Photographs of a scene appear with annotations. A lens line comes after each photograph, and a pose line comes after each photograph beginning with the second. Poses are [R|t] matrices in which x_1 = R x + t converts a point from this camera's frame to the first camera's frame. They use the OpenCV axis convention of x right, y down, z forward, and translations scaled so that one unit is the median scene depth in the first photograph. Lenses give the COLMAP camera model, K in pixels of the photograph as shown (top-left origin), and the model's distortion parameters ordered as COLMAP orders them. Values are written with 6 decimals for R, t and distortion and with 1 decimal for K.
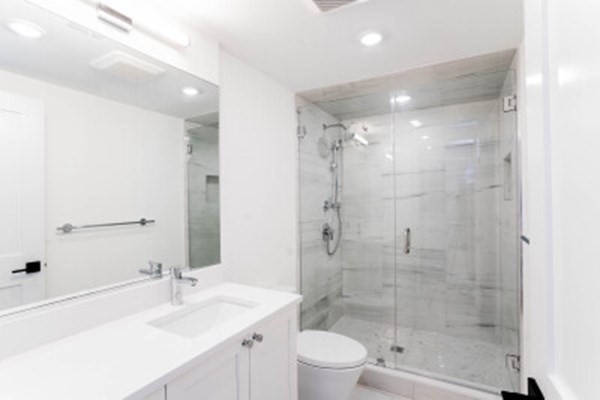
lens RADIAL K [[297.3, 0, 299.9], [0, 297.3, 200.3], [0, 0, 1]] dist [-0.004527, 0.003915]
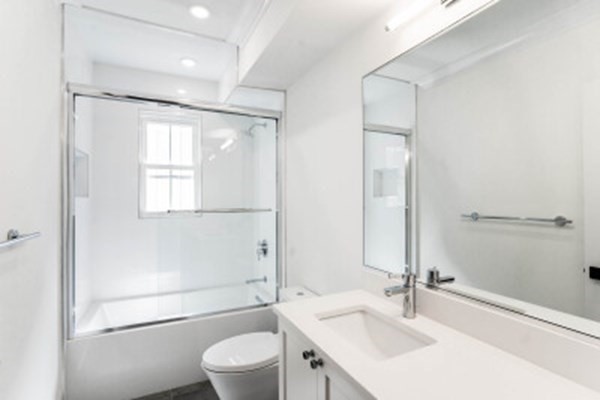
lens RADIAL K [[297.3, 0, 299.9], [0, 297.3, 197.3], [0, 0, 1]] dist [-0.004527, 0.003915]
pose [[-0.571156, 0.025992, -0.820430, 0.396742], [0.013261, 0.999660, 0.022438, -0.003556], [0.820735, 0.001935, -0.571306, 1.067387]]
